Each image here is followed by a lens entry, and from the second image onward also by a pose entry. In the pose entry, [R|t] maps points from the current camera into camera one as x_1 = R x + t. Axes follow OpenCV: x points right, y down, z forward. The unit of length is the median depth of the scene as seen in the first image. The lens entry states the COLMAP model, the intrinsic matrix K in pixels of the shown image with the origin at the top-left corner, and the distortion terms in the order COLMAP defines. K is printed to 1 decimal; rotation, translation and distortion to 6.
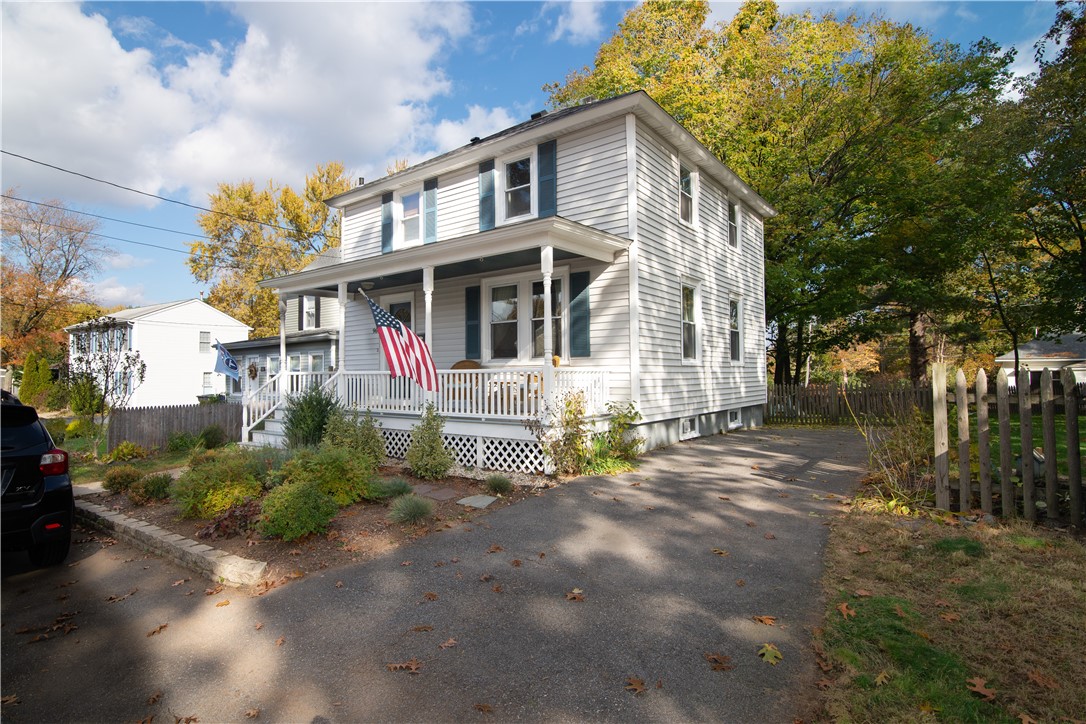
lens RADIAL K [[550.4, 0, 535.9], [0, 550.4, 360.5], [0, 0, 1]] dist [-0.014831, 0.001974]
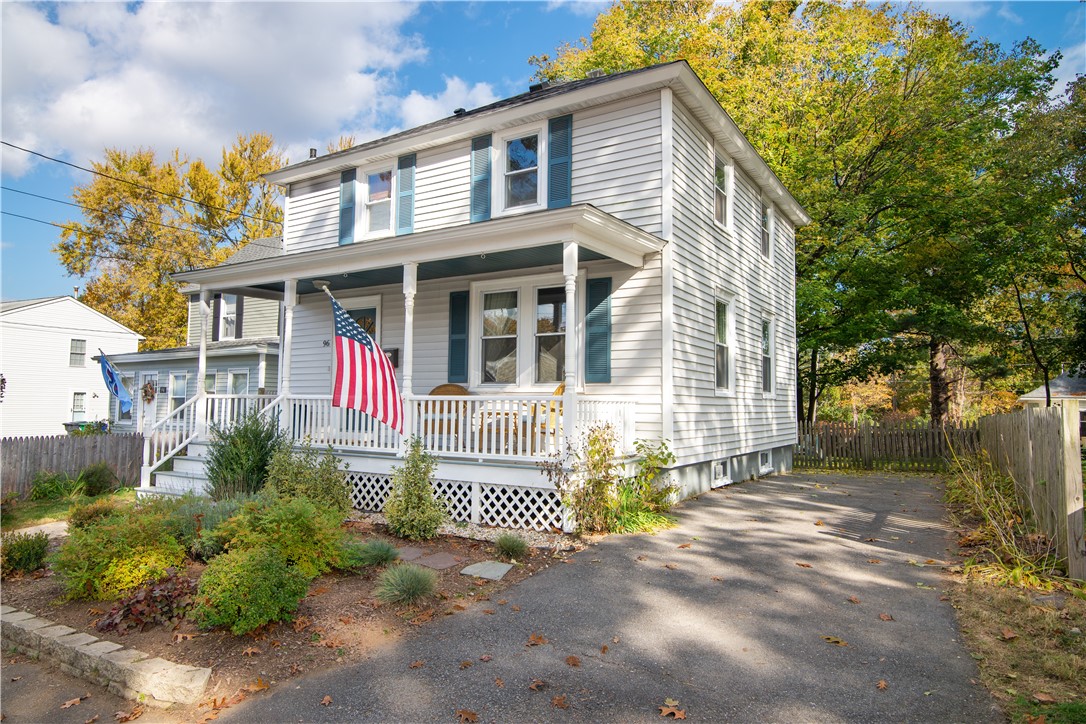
lens RADIAL K [[644.6, 0, 549.1], [0, 644.6, 363.3], [0, 0, 1]] dist [-0.000934, -0.000516]
pose [[0.994035, 0.026294, 0.105848, -0.083525], [-0.022164, 0.998953, -0.040011, 0.003690], [-0.106789, 0.037427, 0.993577, 0.067236]]
